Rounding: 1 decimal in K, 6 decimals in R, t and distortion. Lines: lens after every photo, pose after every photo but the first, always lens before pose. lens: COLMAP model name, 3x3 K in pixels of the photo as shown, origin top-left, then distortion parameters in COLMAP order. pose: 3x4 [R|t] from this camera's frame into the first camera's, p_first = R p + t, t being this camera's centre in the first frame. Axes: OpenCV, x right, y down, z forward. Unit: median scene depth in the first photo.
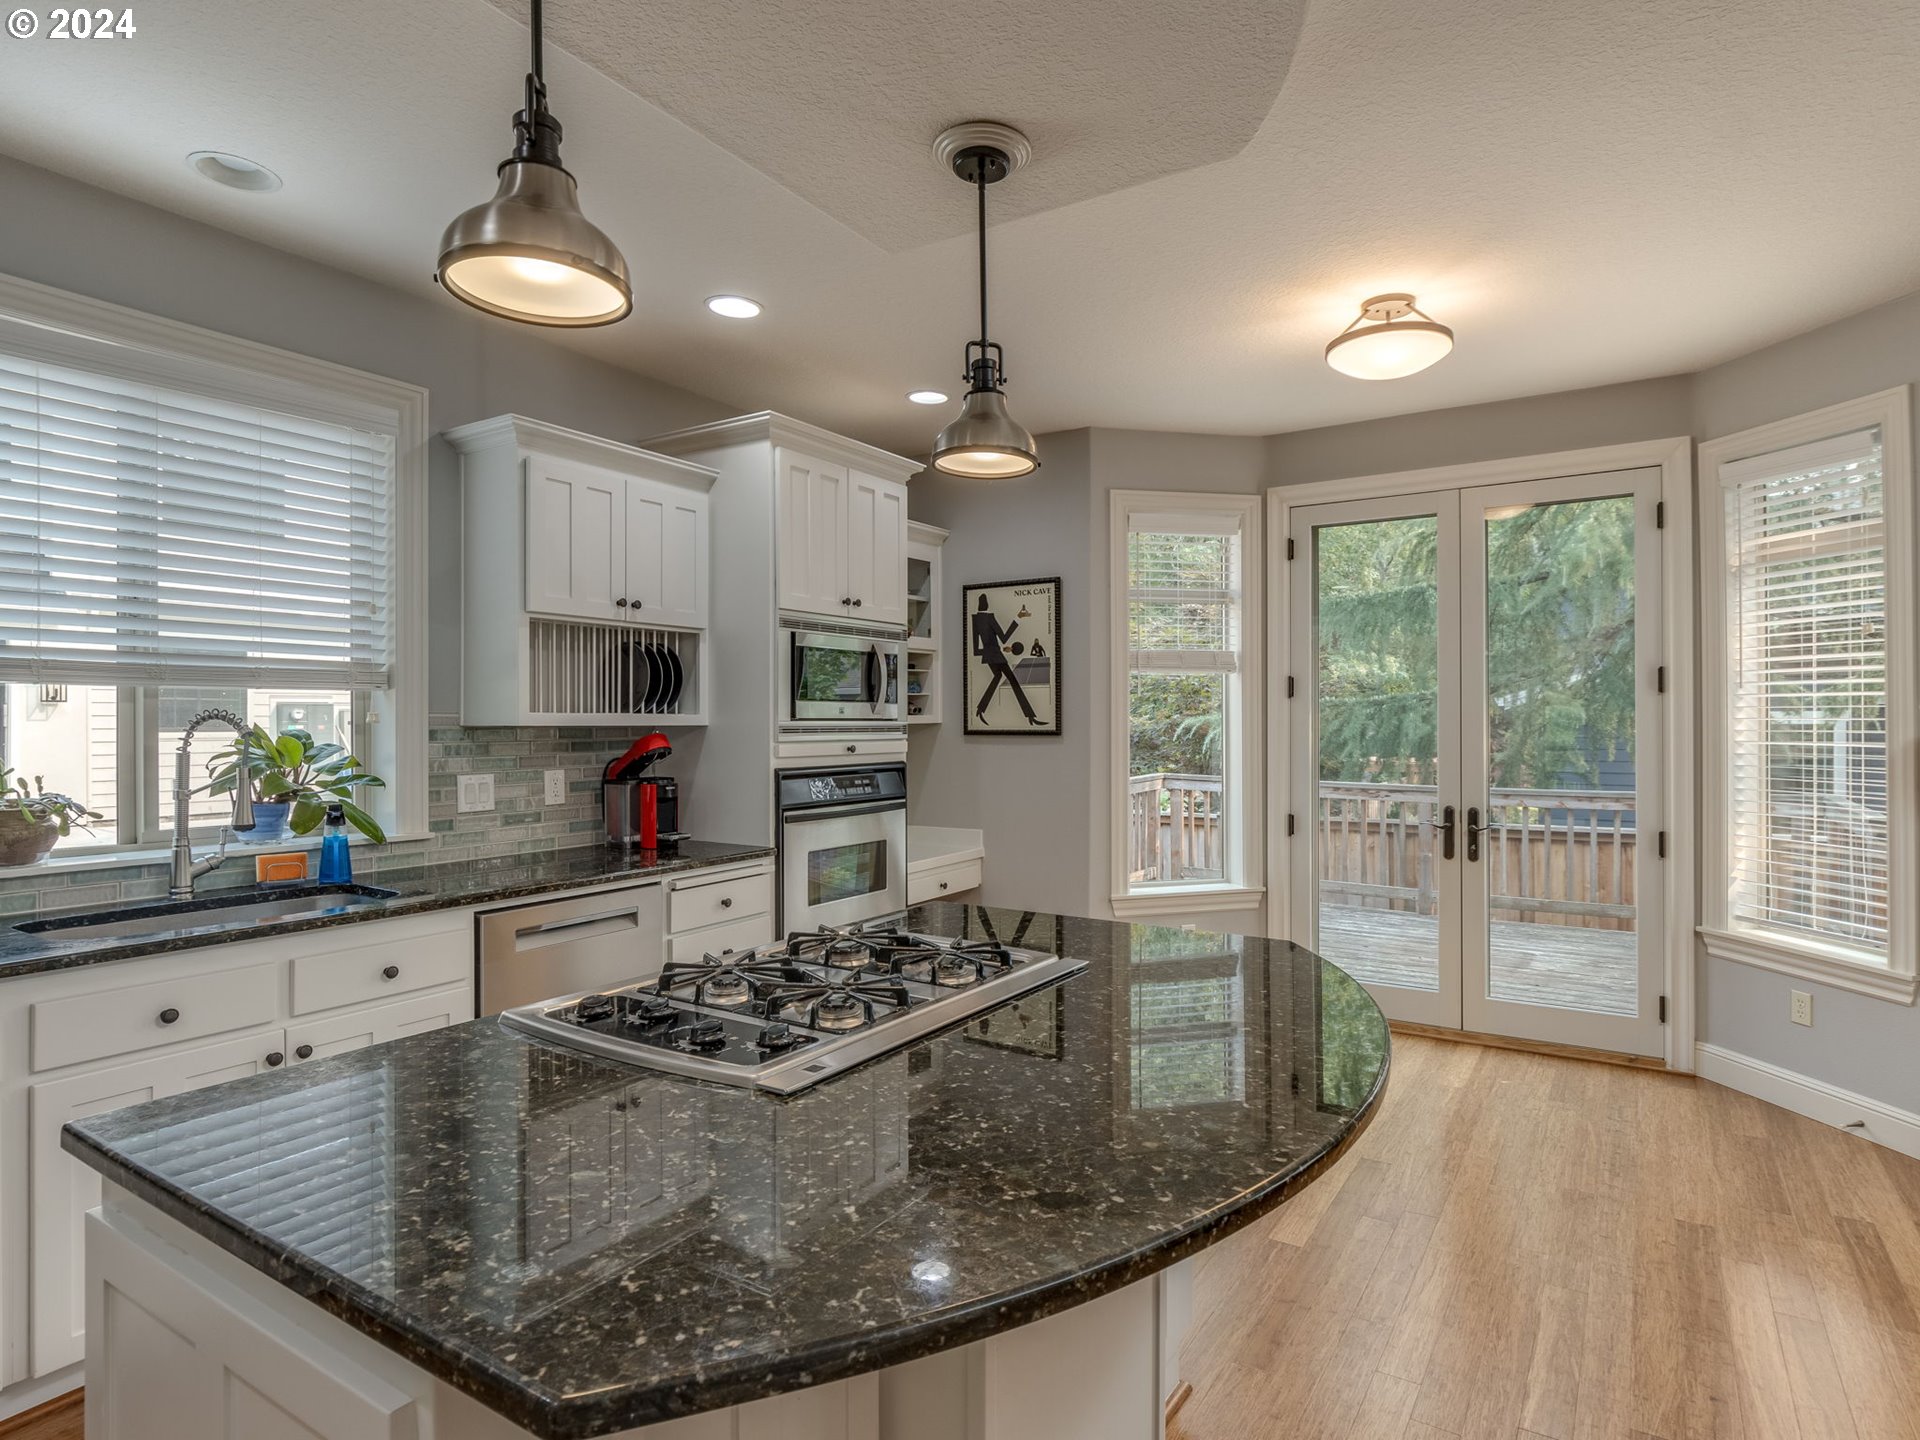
lens RADIAL K [[1012.6, 0, 1003.7], [0, 1012.6, 721.2], [0, 0, 1]] dist [-0.000774, -0.004904]
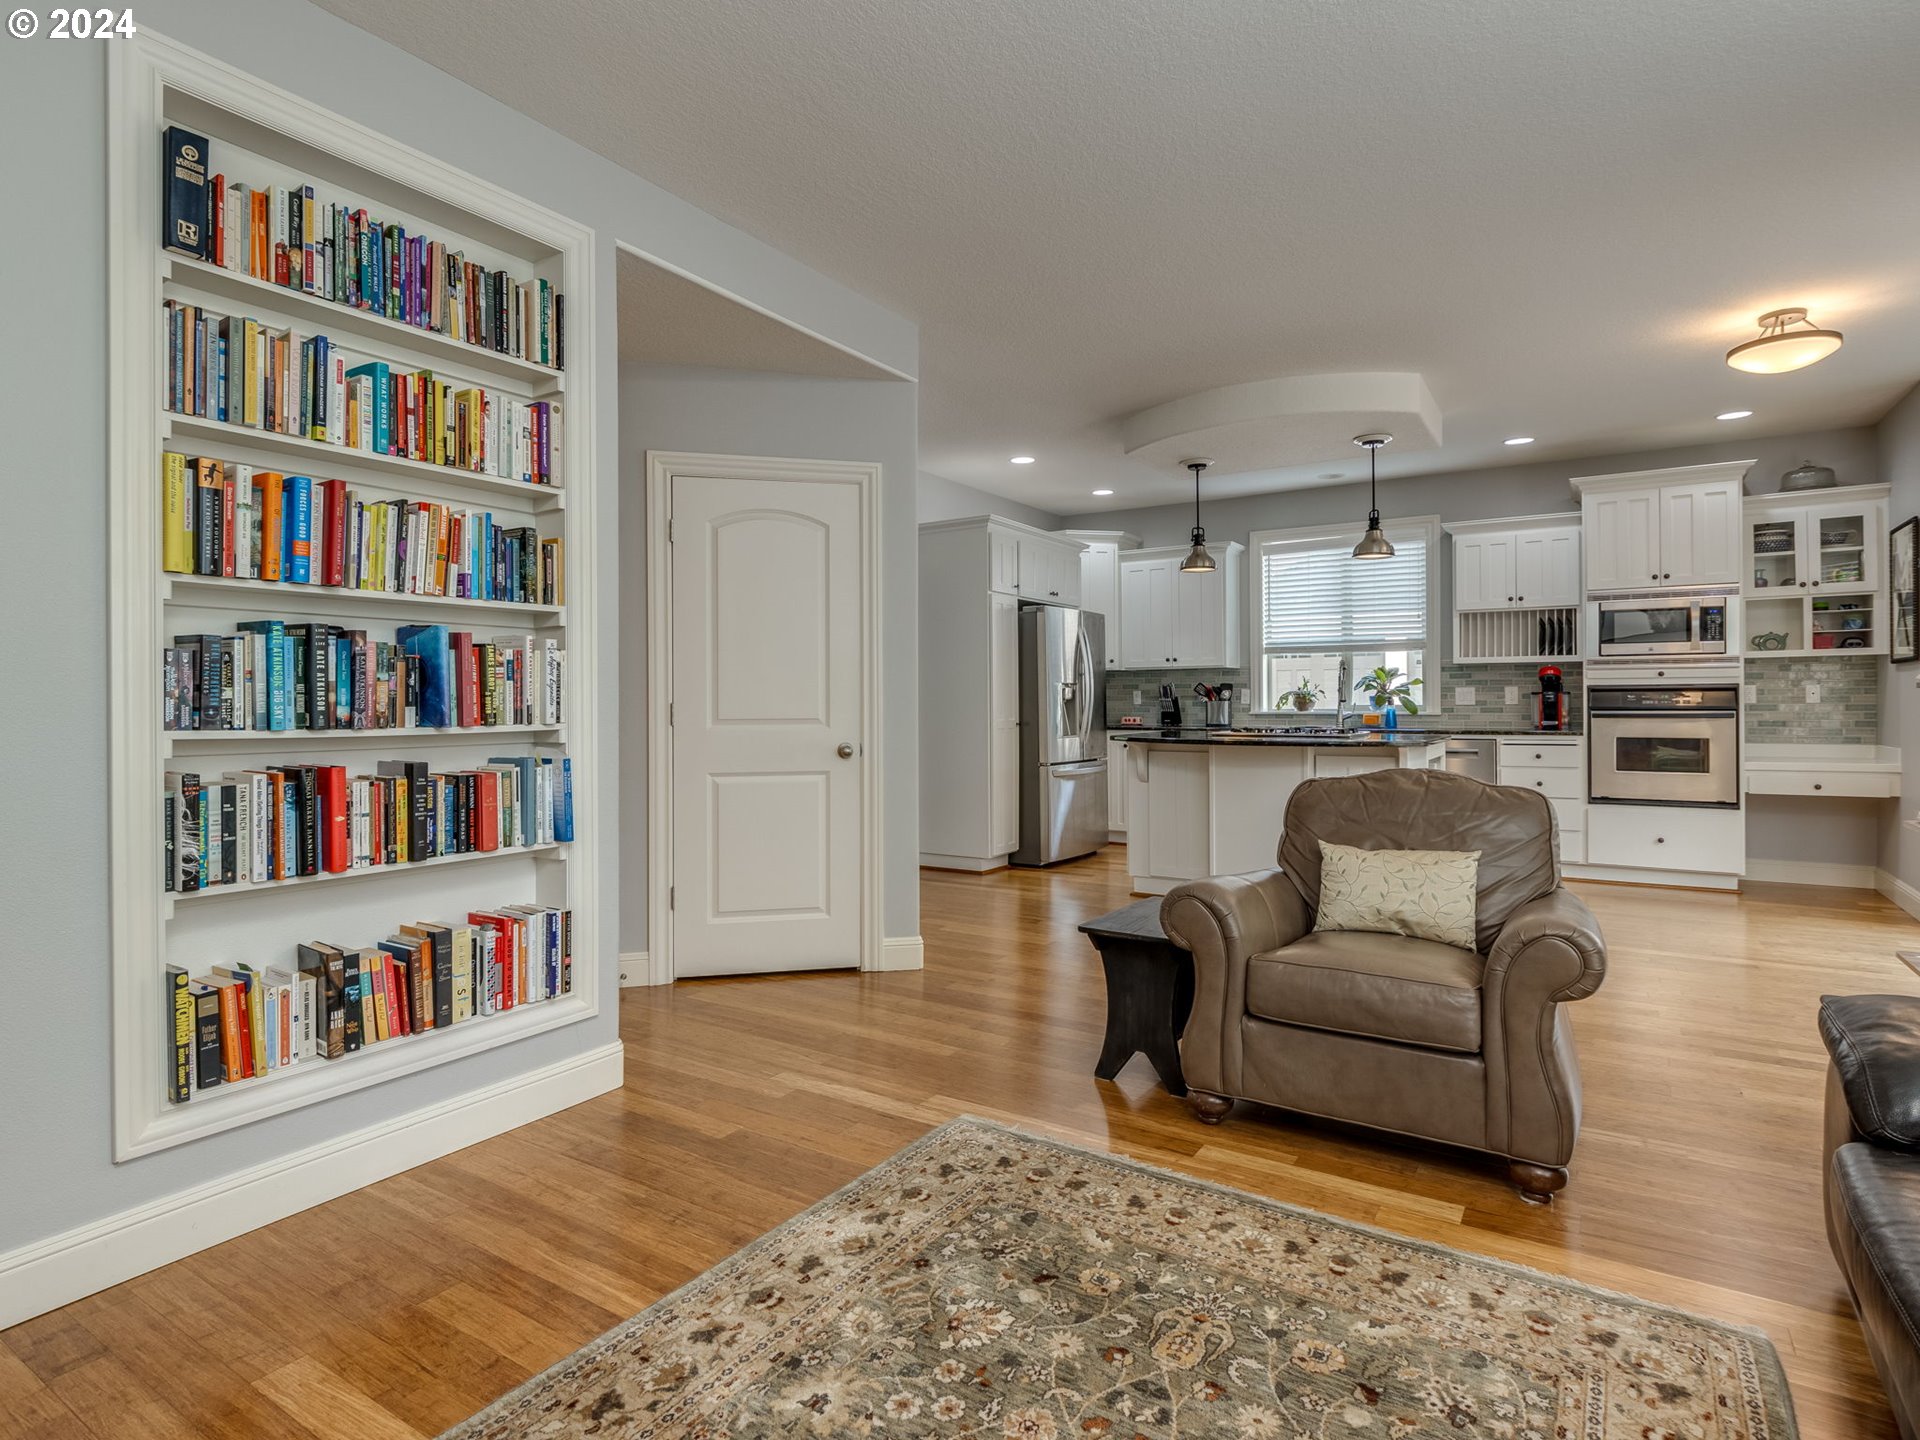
lens RADIAL K [[1012.6, 0, 951.5], [0, 1012.6, 698.4], [0, 0, 1]] dist [-0.000774, -0.004904]
pose [[-0.024753, 0.002563, -0.999690, 1.459892], [0.005896, 0.999980, 0.002417, 0.057346], [0.999676, -0.005835, -0.024768, -0.020479]]
